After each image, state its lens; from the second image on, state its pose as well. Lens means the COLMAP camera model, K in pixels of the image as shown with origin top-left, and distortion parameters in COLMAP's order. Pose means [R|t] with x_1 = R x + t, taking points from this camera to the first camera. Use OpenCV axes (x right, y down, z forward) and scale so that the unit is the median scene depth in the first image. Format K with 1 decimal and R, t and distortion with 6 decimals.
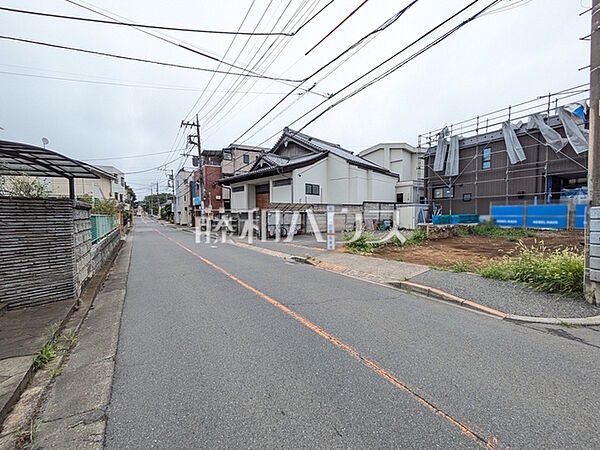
lens RADIAL K [[237.2, 0, 300.0], [0, 237.2, 225.7], [0, 0, 1]] dist [0.000999, 0.000258]
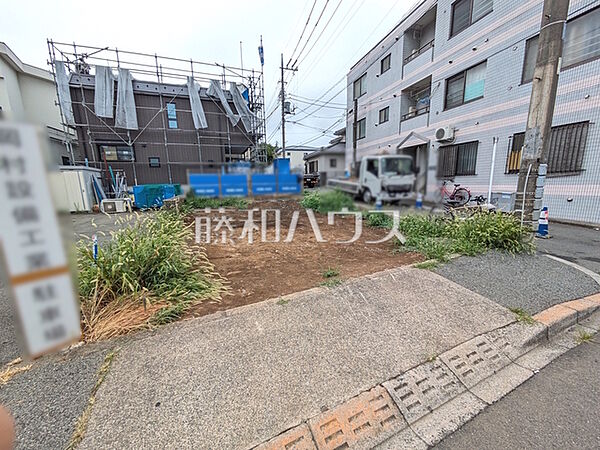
lens RADIAL K [[237.2, 0, 301.1], [0, 237.2, 223.2], [0, 0, 1]] dist [0.000999, 0.000258]
pose [[0.166783, -0.165764, 0.971960, -0.009627], [0.066766, 0.985403, 0.156599, -0.012054], [-0.983731, 0.038776, 0.175416, 0.398709]]
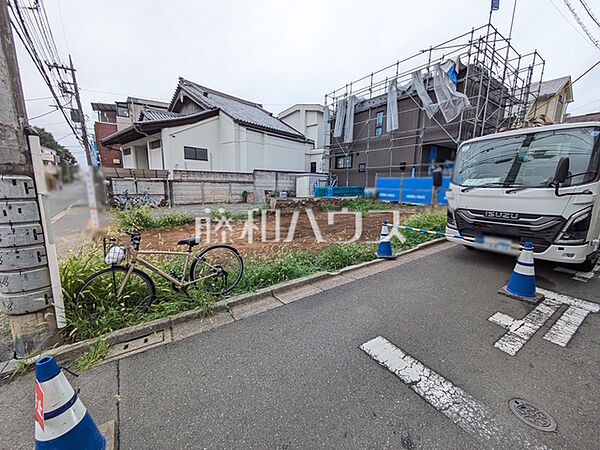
lens RADIAL K [[237.2, 0, 302.0], [0, 237.2, 223.0], [0, 0, 1]] dist [0.000999, 0.000258]
pose [[0.996178, 0.006523, 0.087106, 0.398004], [-0.016682, 0.993061, 0.116412, -0.010245], [-0.085743, -0.117420, 0.989374, 0.084872]]
